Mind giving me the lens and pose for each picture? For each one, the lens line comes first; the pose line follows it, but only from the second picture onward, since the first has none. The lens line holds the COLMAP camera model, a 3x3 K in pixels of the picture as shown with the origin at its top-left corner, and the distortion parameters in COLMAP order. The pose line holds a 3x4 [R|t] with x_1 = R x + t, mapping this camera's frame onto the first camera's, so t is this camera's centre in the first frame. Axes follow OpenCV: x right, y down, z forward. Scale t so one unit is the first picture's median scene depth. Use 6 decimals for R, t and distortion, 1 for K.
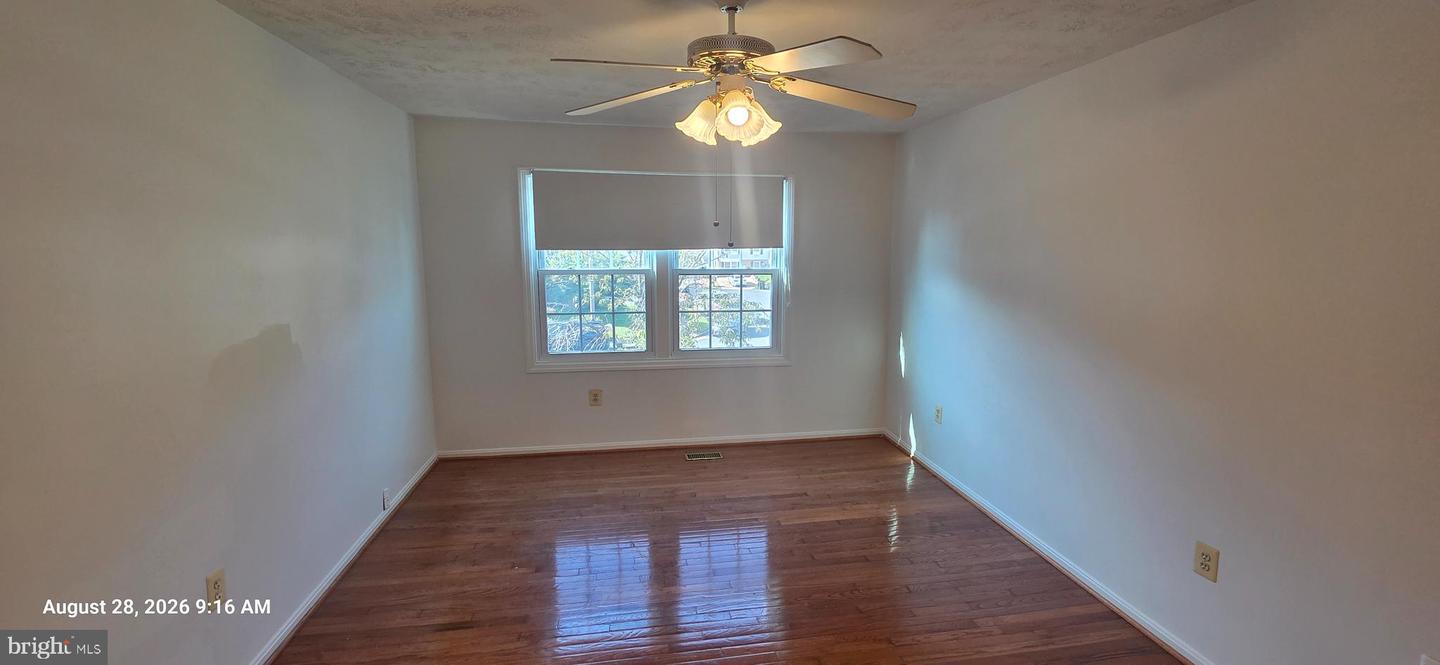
lens RADIAL K [[603.6, 0, 725.1], [0, 603.6, 328.3], [0, 0, 1]] dist [0.000715, 0.000147]
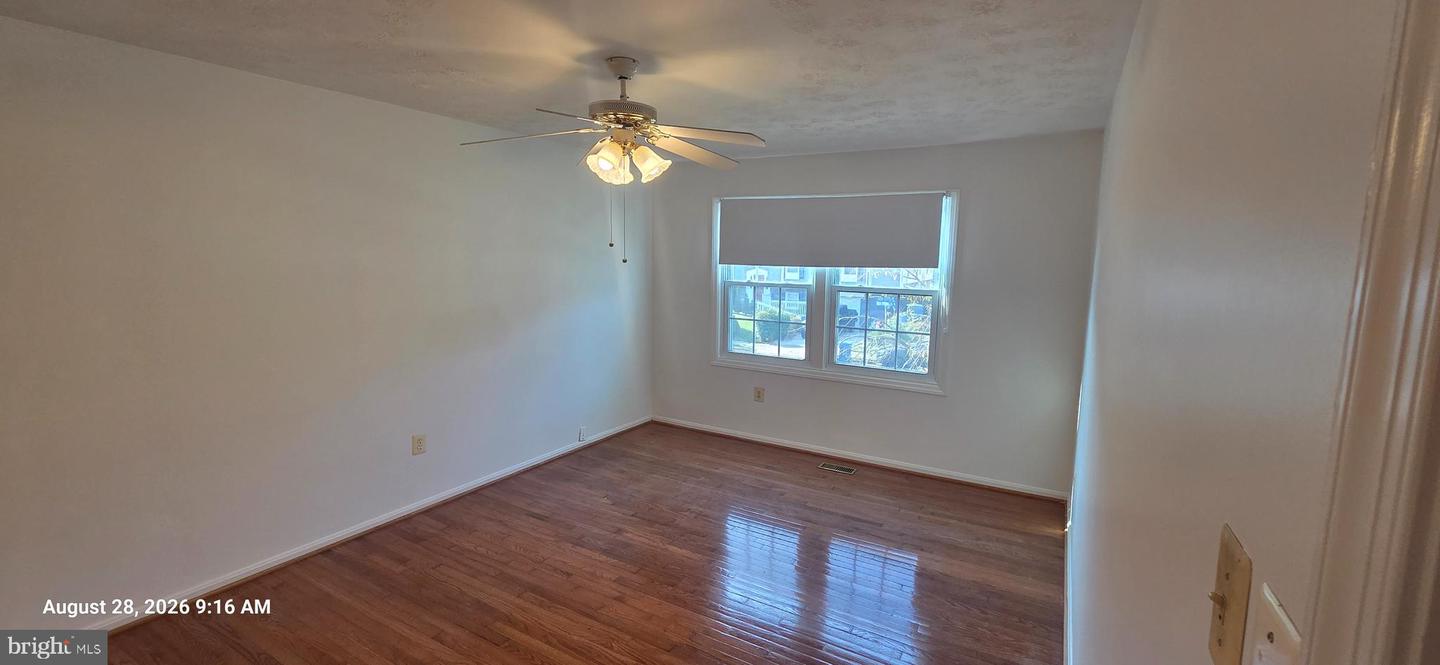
lens RADIAL K [[590.7, 0, 720.6], [0, 590.7, 328.4], [0, 0, 1]] dist [0.002145, 0.000347]
pose [[0.763953, 0.089956, -0.638971, 0.445127], [-0.112409, 0.993647, 0.005492, -0.007764], [0.635406, 0.067630, 0.769211, 0.091636]]
